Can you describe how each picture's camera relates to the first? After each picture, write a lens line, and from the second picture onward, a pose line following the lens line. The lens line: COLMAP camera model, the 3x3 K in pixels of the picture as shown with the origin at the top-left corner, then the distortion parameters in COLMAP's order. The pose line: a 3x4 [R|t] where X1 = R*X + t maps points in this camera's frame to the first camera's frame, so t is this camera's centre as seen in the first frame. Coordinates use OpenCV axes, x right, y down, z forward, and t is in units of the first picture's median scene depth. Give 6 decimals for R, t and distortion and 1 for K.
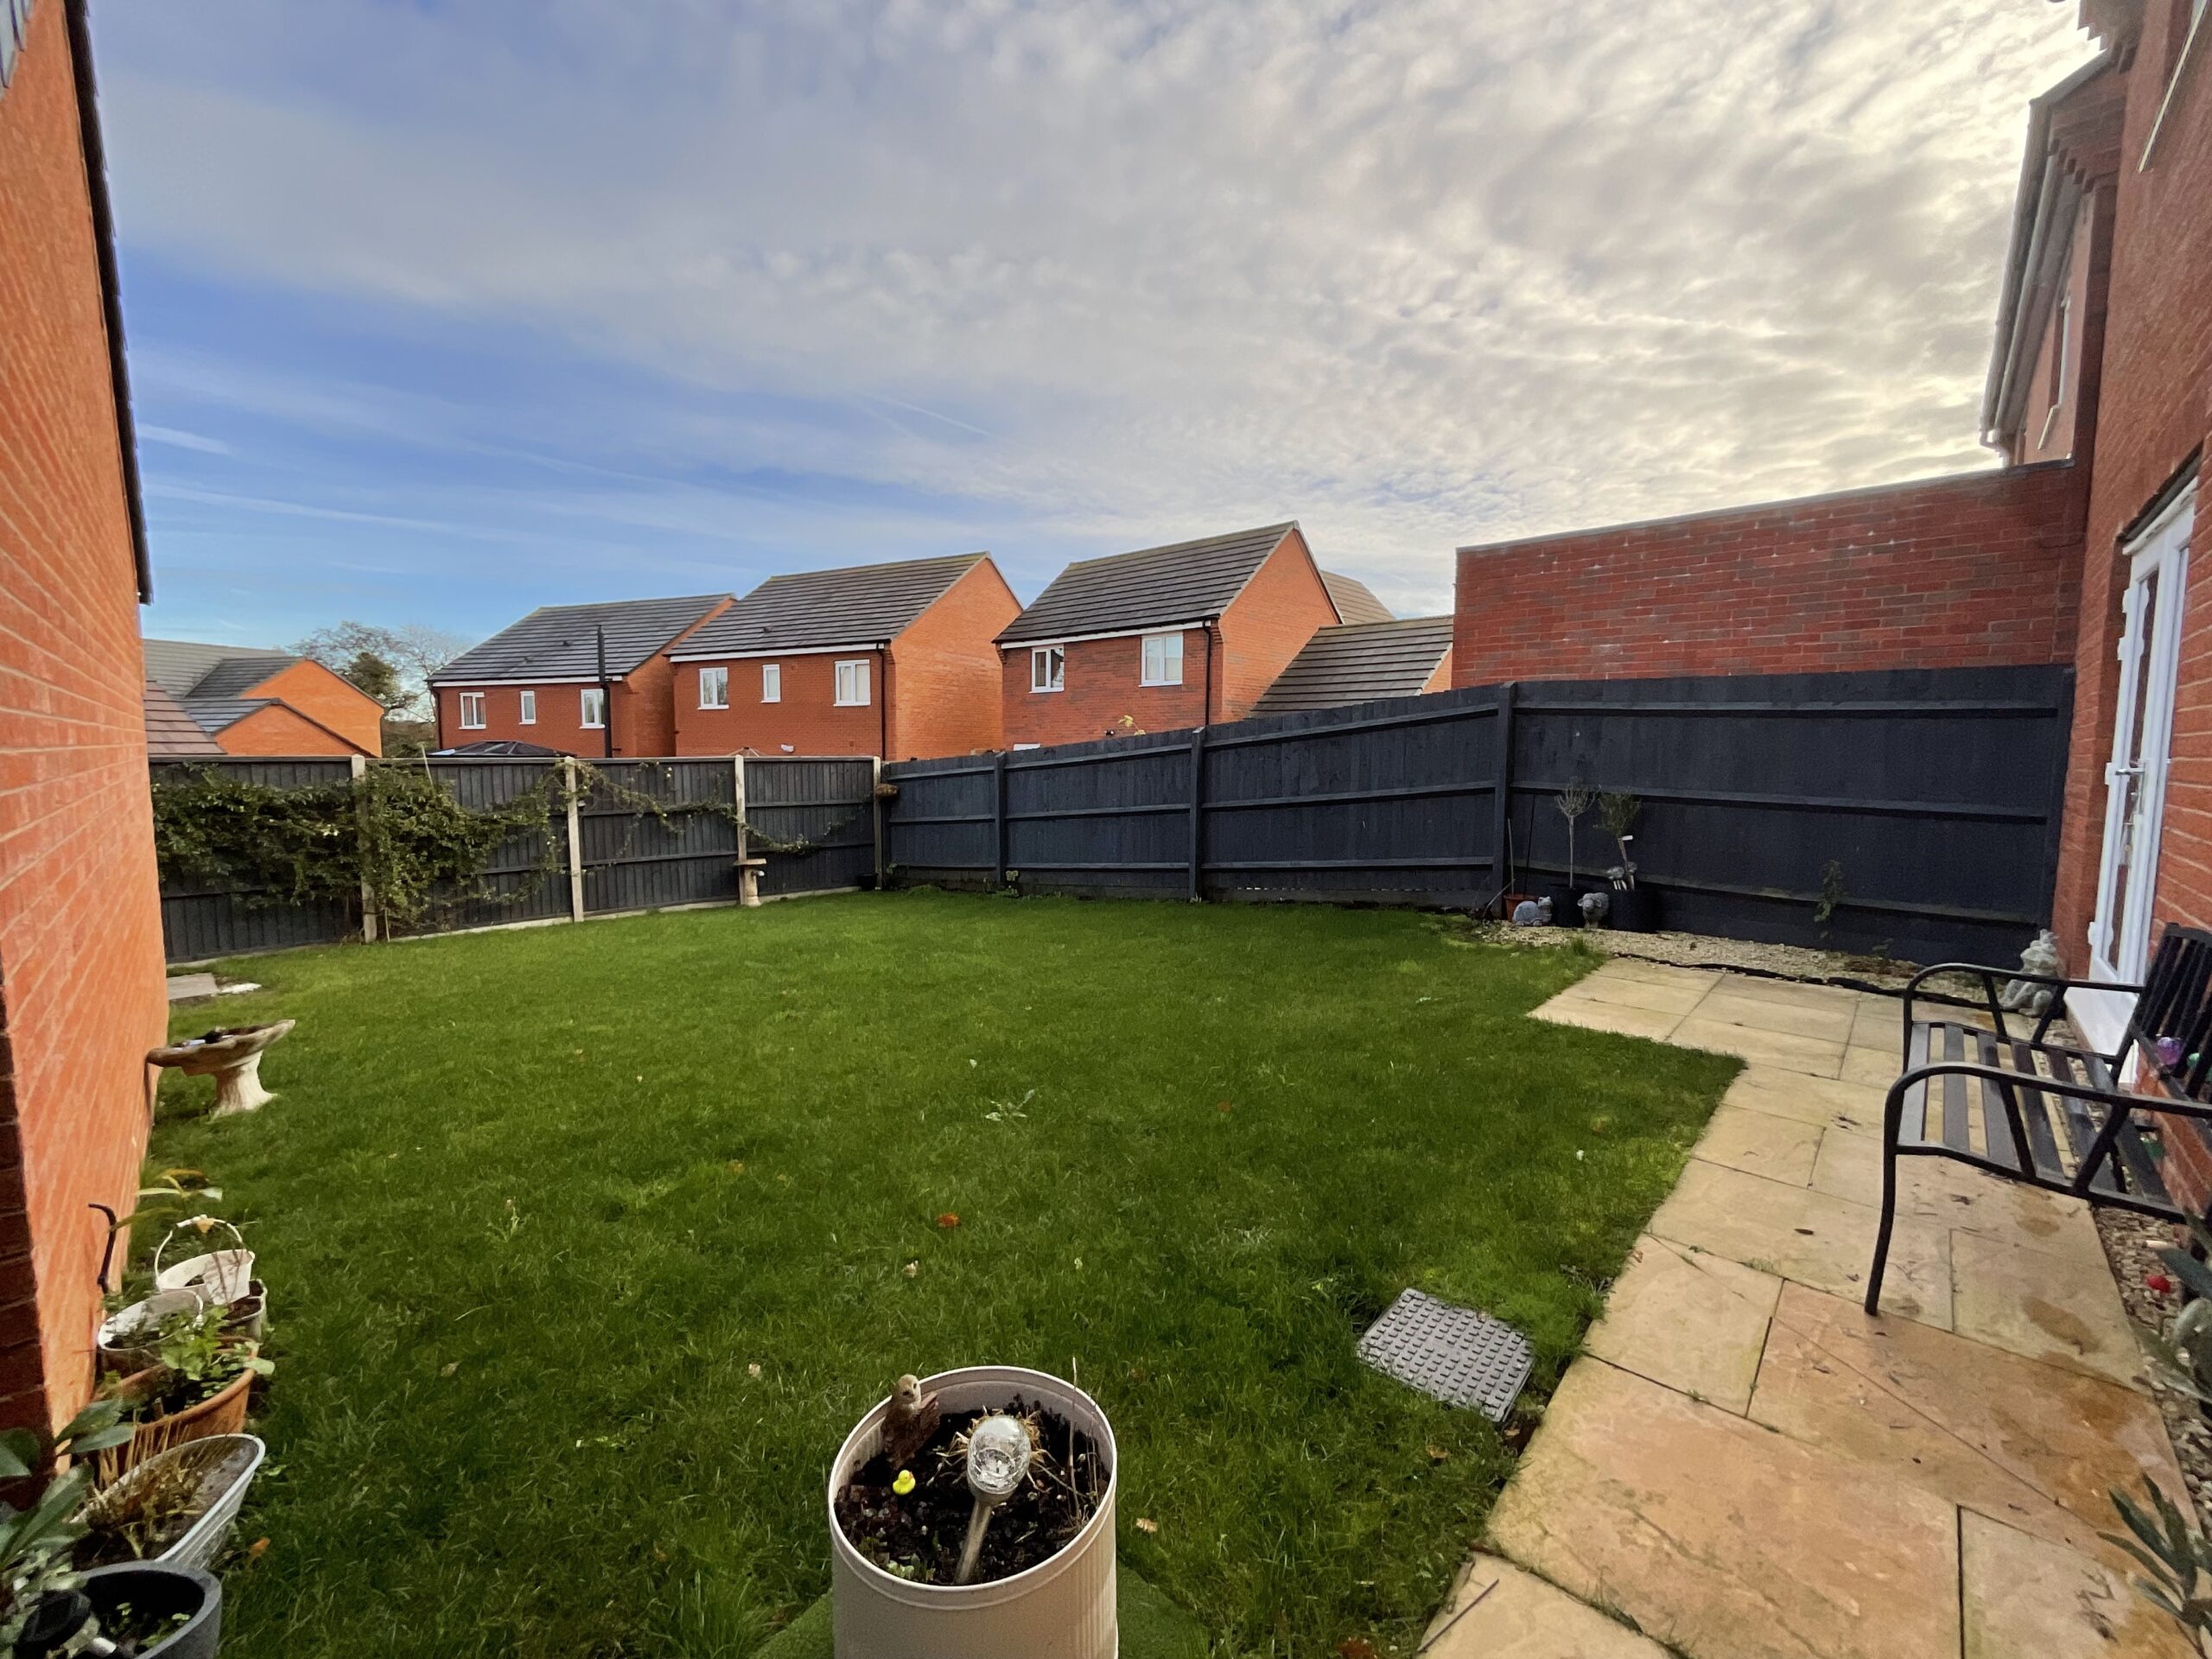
lens RADIAL K [[896.4, 0, 1109.5], [0, 896.4, 828.6], [0, 0, 1]] dist [-0.002313, -0.001518]
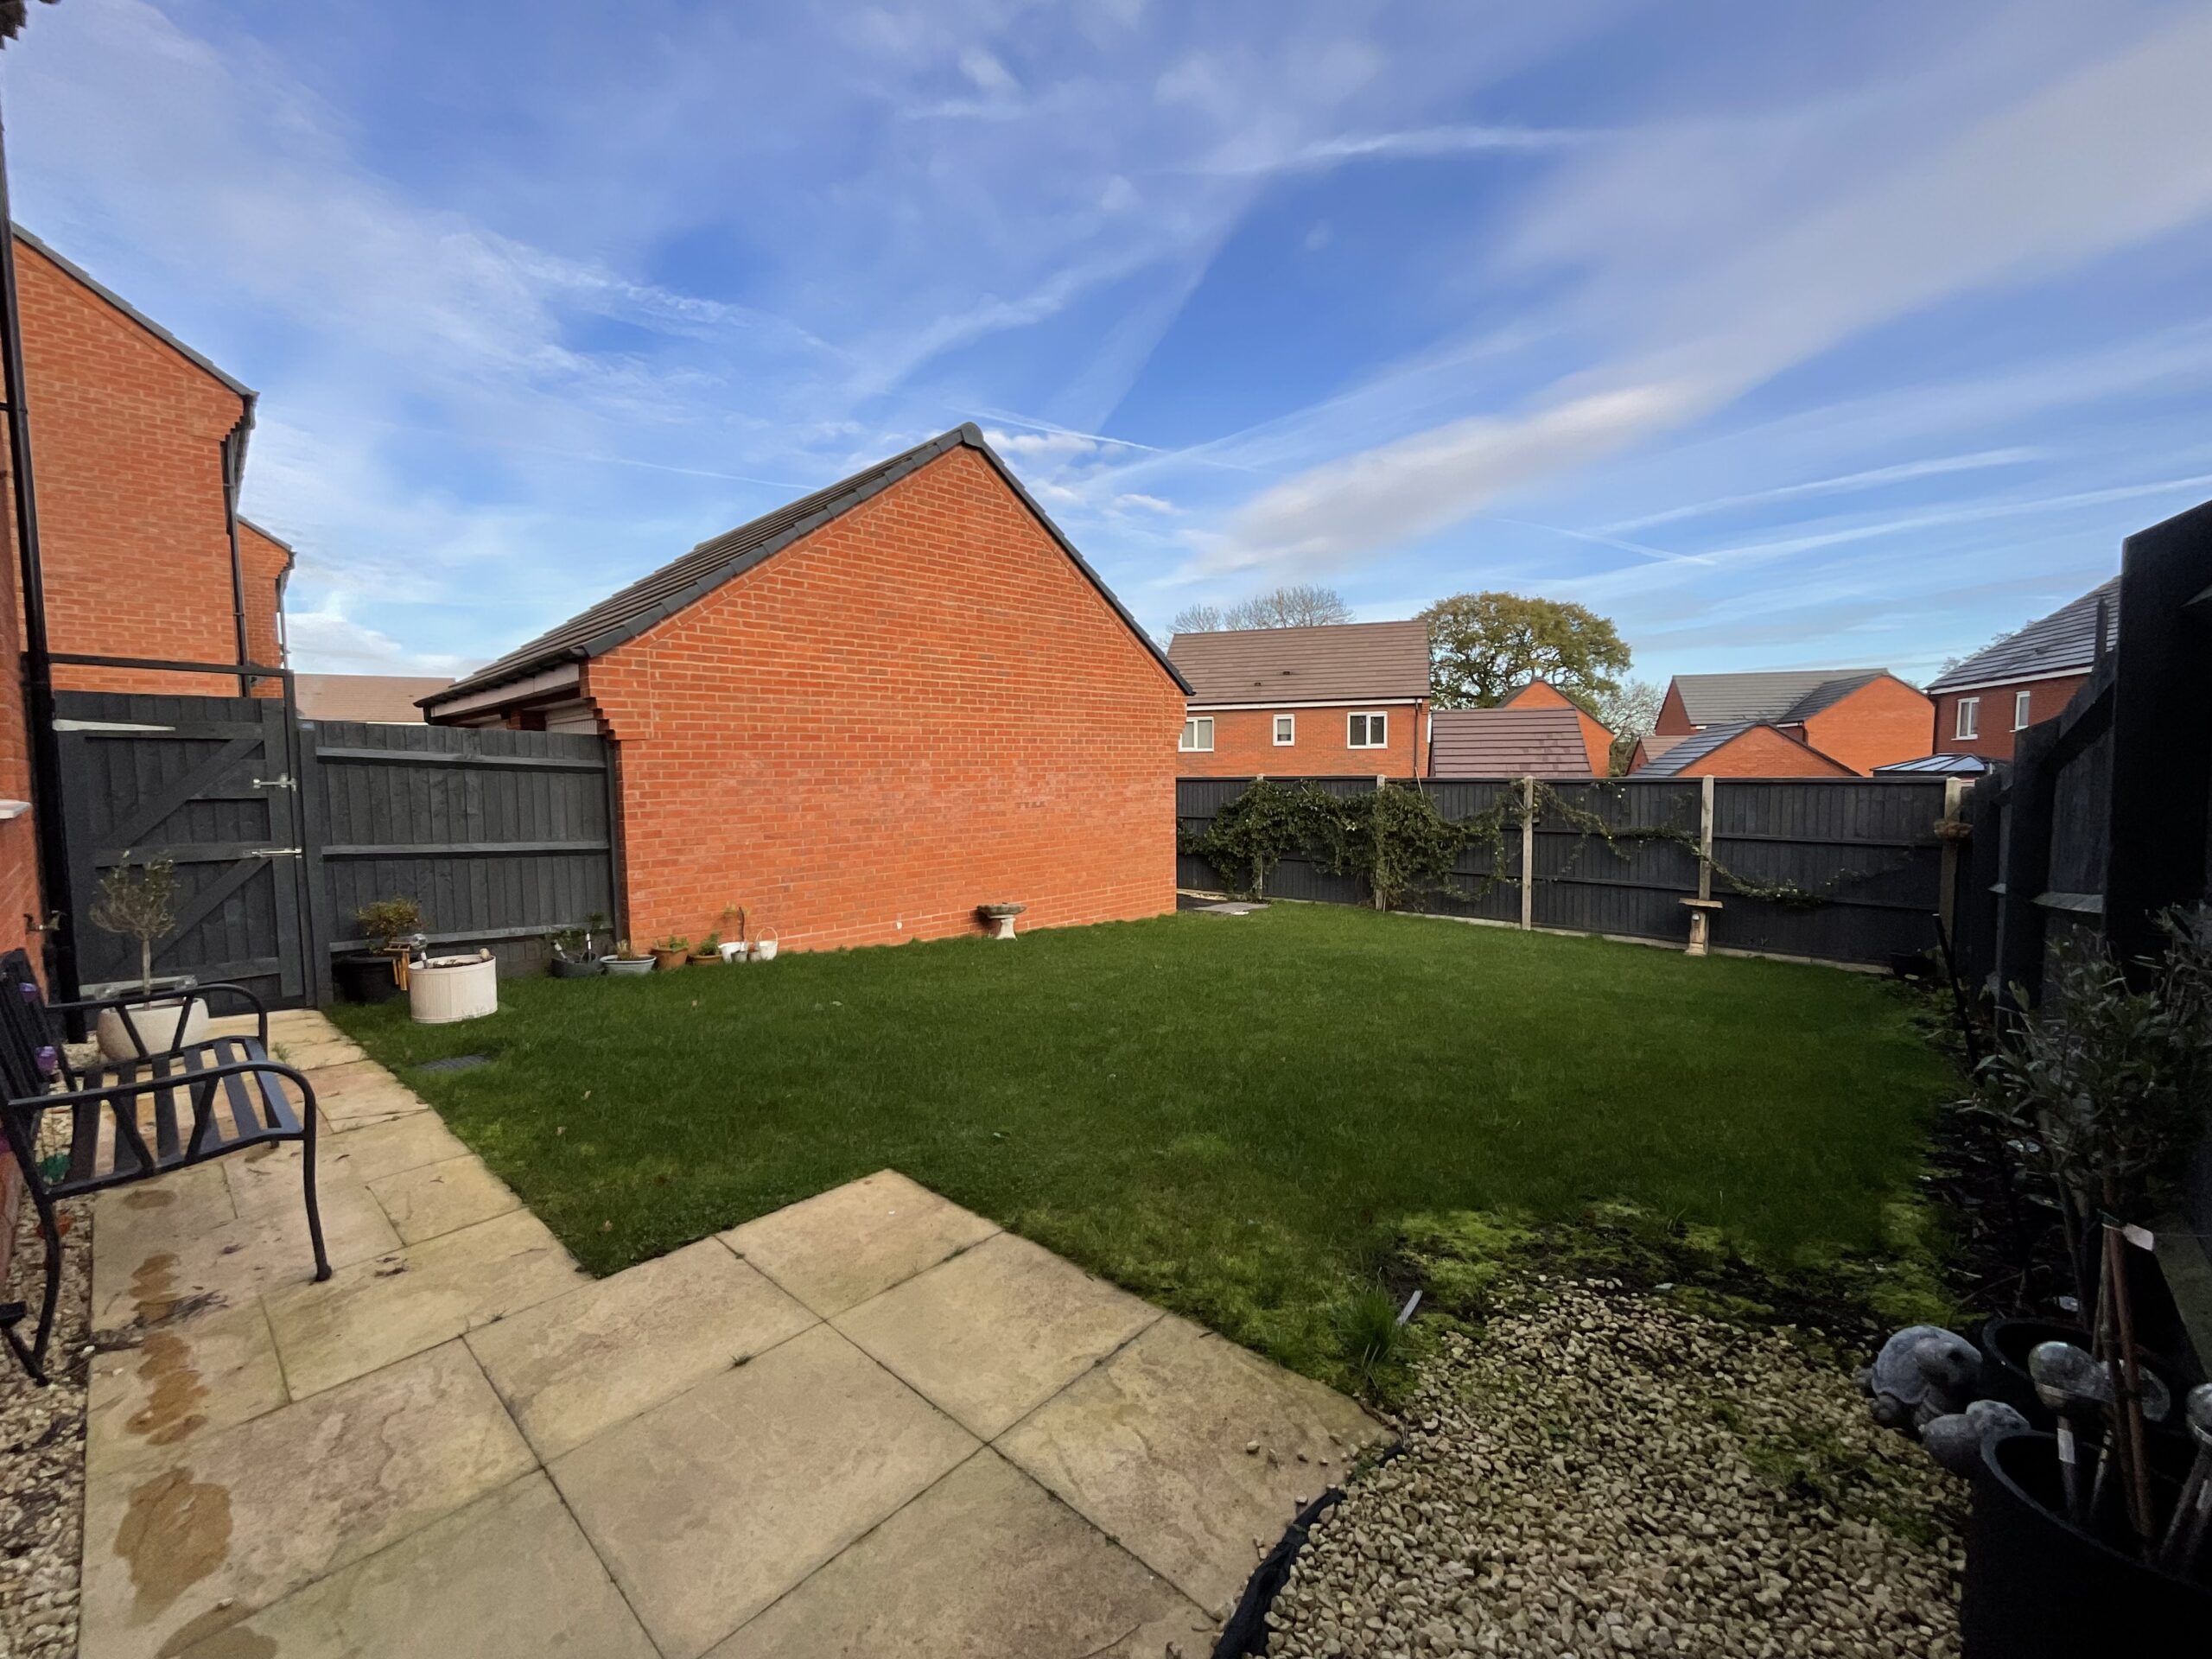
lens RADIAL K [[896.4, 0, 1096.7], [0, 896.4, 830.1], [0, 0, 1]] dist [-0.002313, -0.001518]
pose [[0.000680, 0.066244, -0.997803, 0.508116], [-0.078353, 0.994739, 0.065987, -0.048744], [0.996925, 0.078136, 0.005867, 0.508949]]
